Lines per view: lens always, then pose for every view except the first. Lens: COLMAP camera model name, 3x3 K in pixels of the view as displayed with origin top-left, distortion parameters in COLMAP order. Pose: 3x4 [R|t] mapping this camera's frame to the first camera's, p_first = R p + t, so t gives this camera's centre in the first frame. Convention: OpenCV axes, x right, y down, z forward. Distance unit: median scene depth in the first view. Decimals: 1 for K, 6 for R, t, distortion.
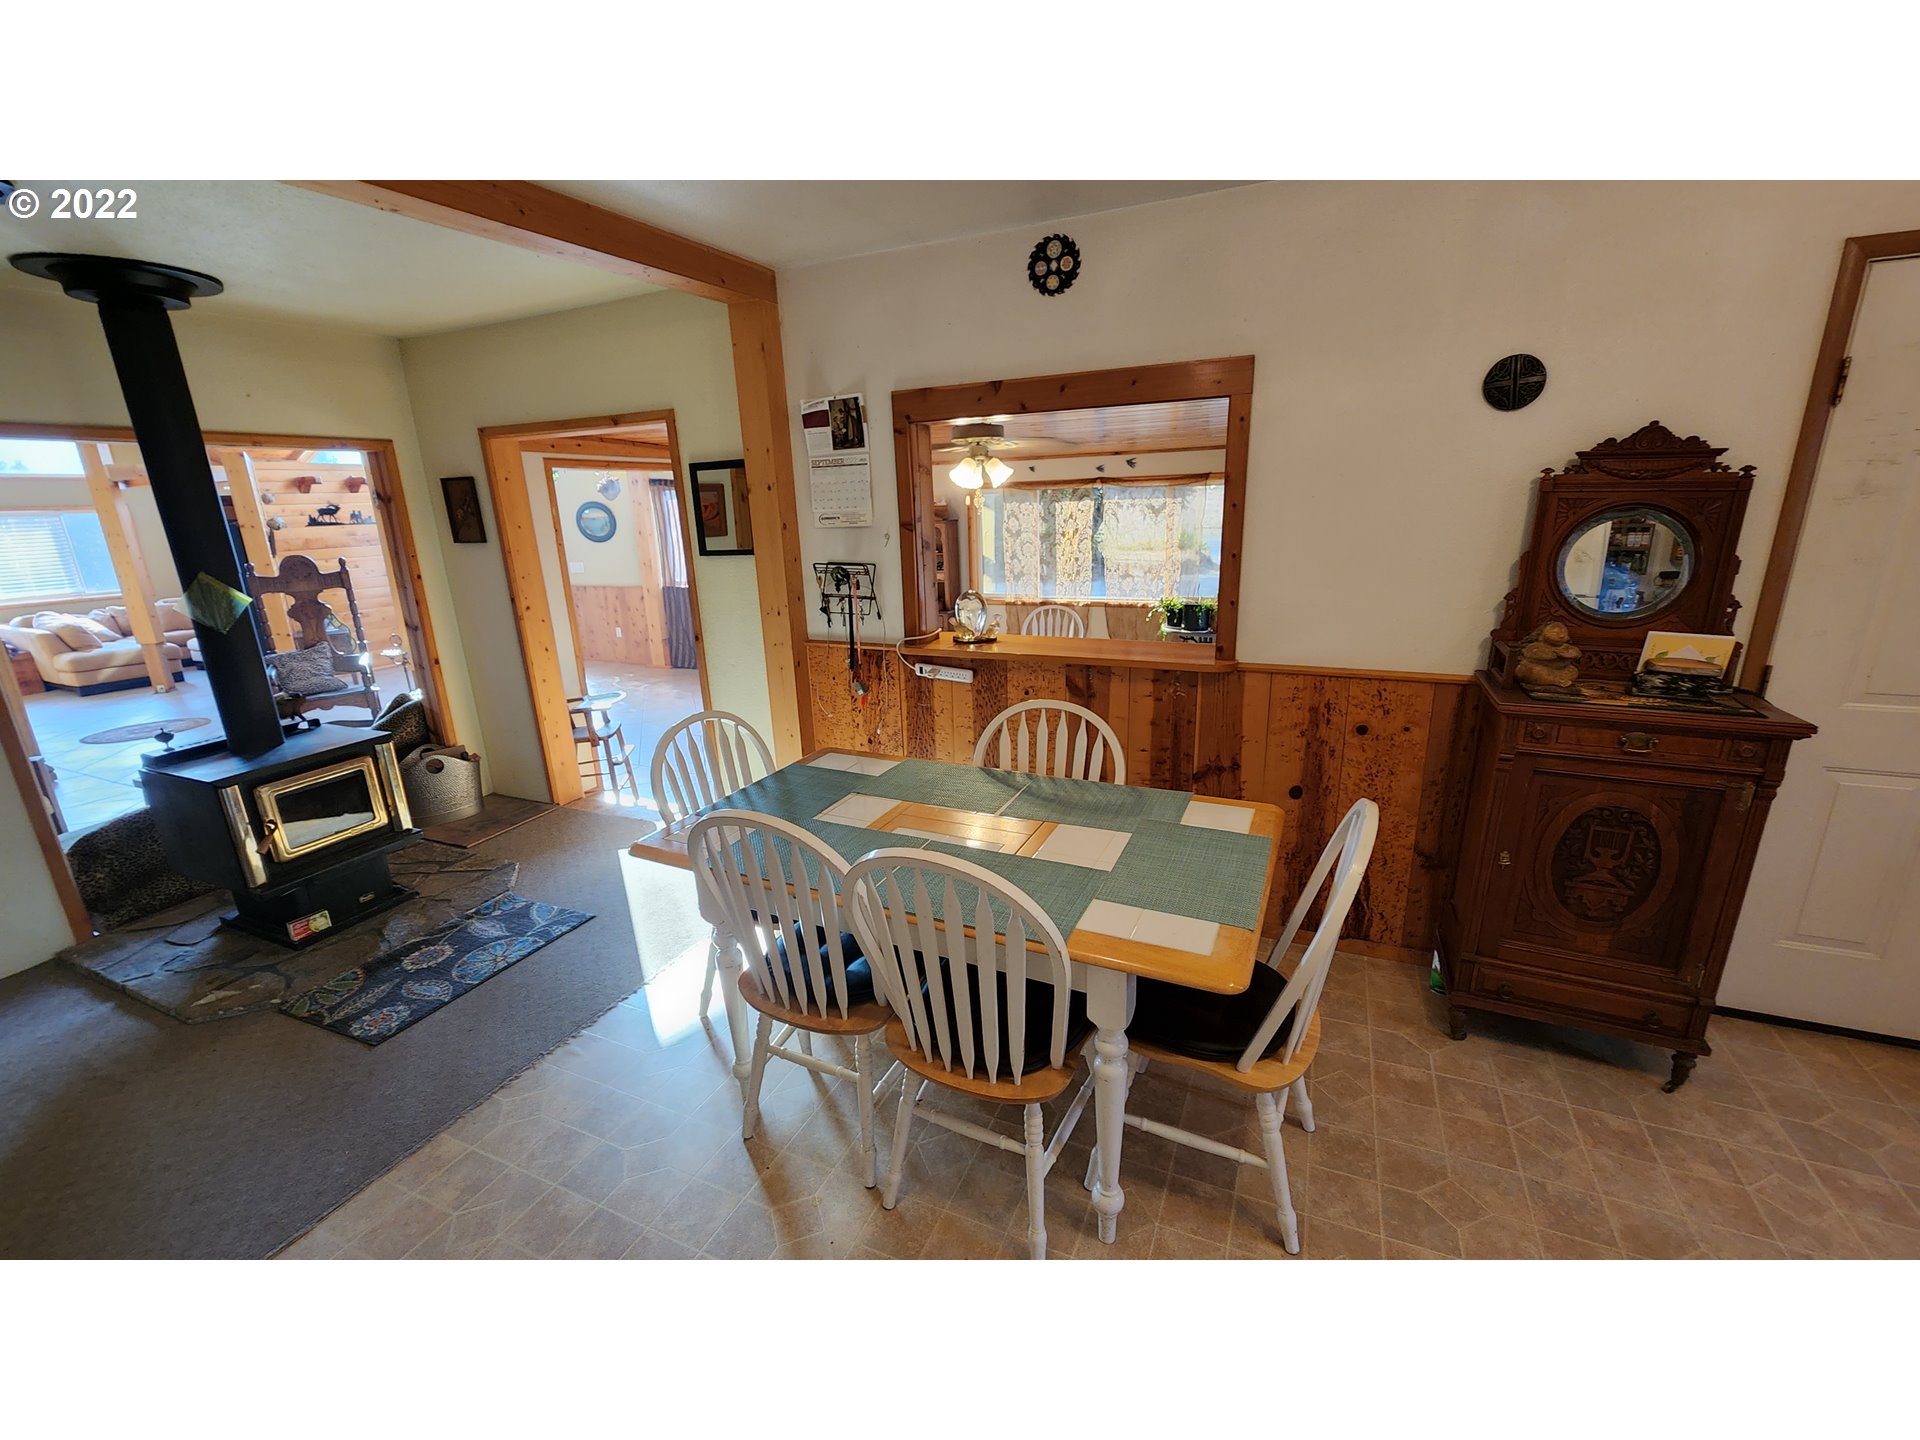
lens RADIAL K [[792.8, 0, 960.5], [0, 792.8, 719.9], [0, 0, 1]] dist [-0.001677, -0.000130]
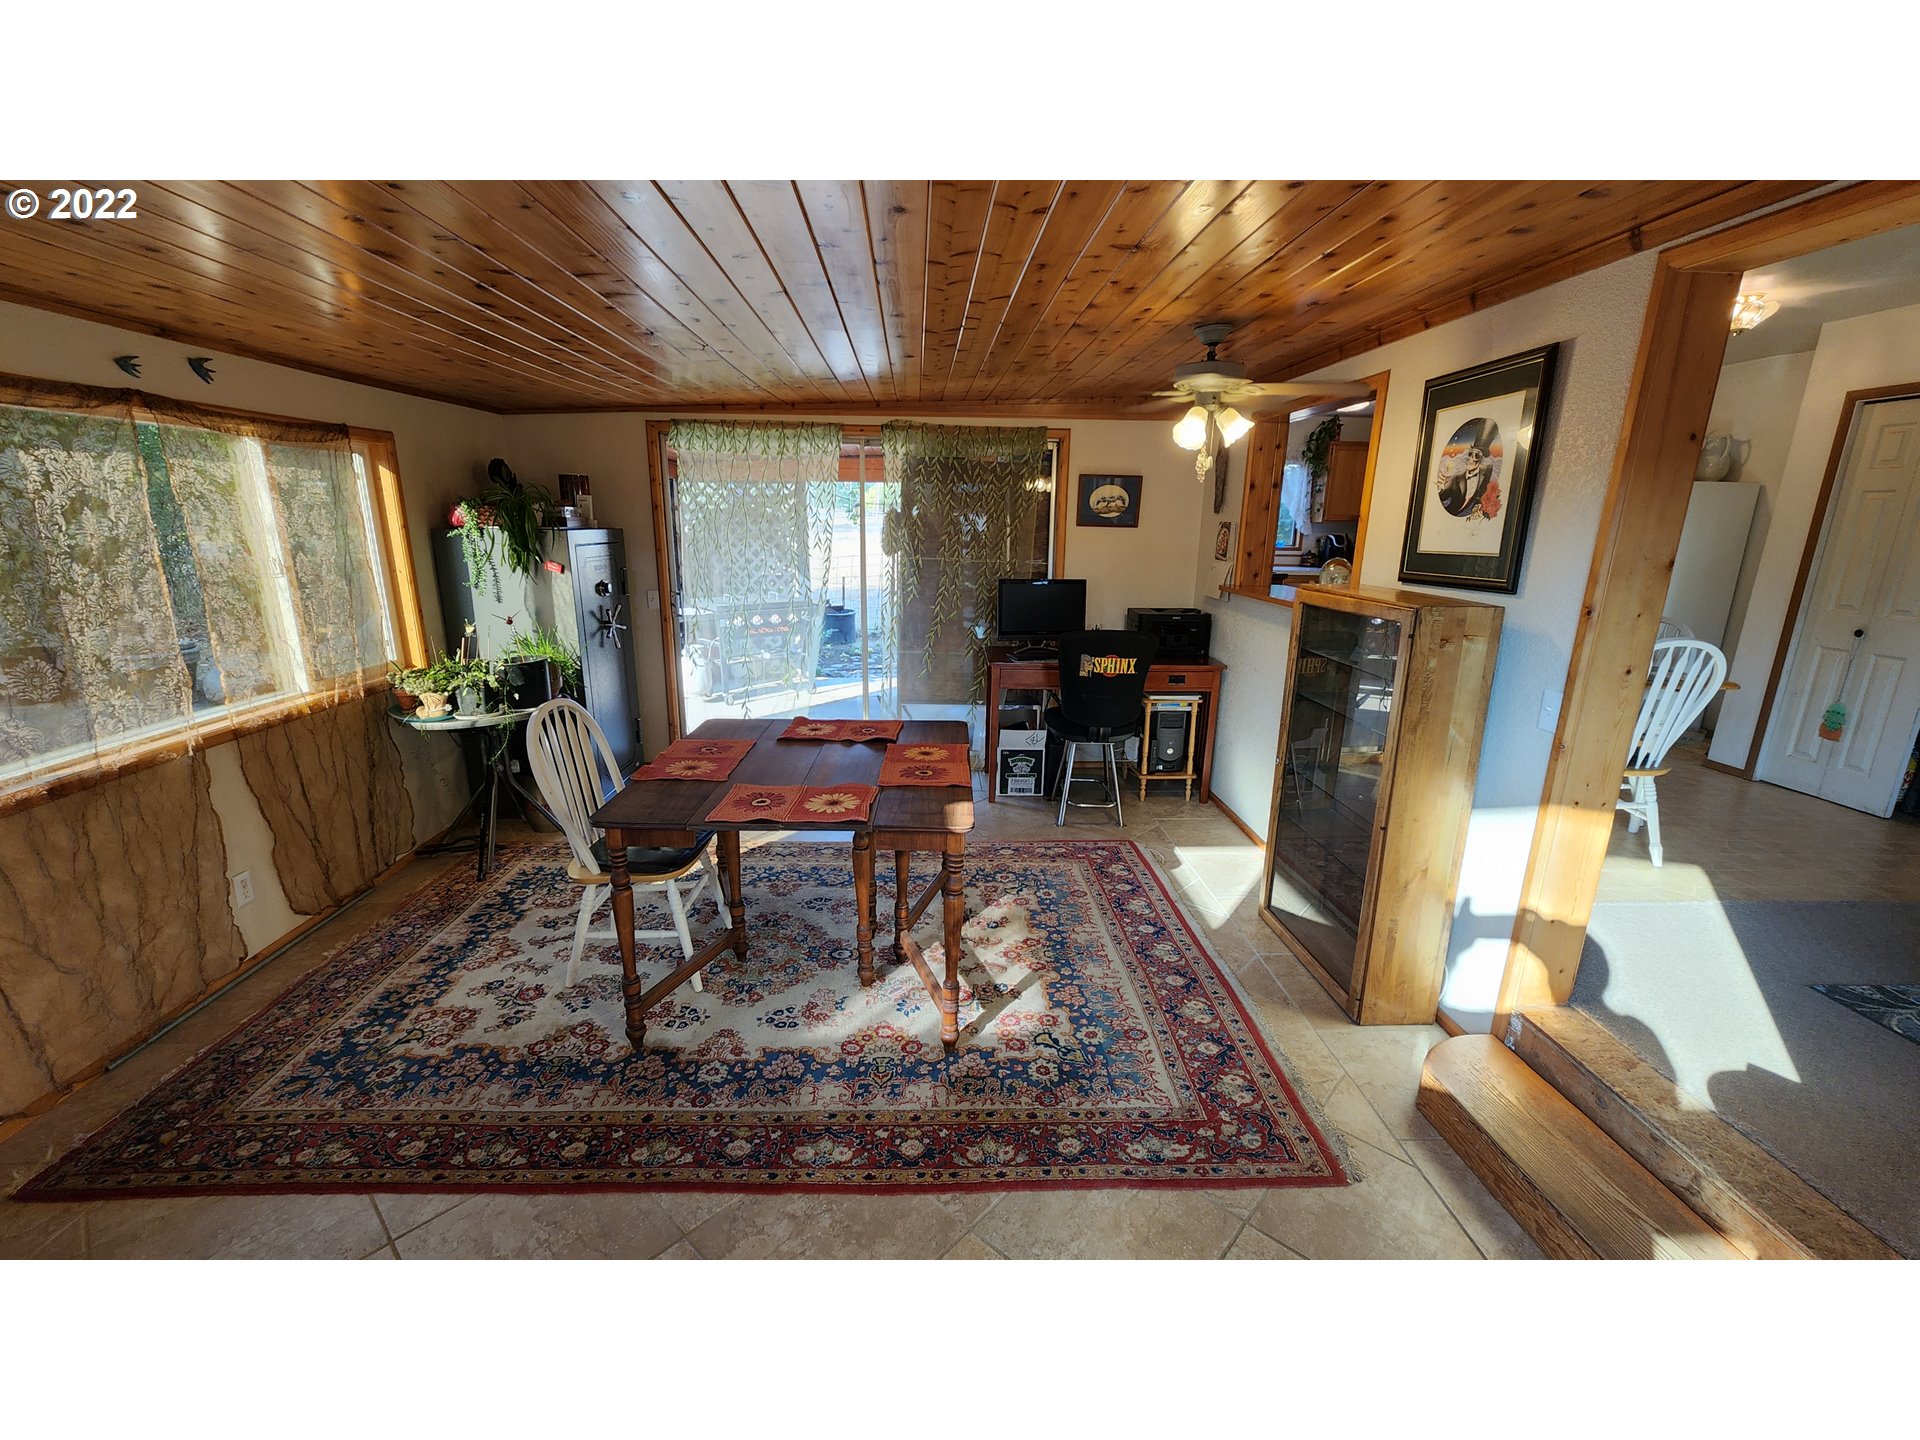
lens RADIAL K [[792.8, 0, 953.4], [0, 792.8, 719.7], [0, 0, 1]] dist [-0.001677, -0.000130]
pose [[-0.461404, -0.189168, 0.866788, -0.320180], [0.249409, 0.909946, 0.331351, -0.199701], [-0.851411, 0.369071, -0.372673, 0.877040]]
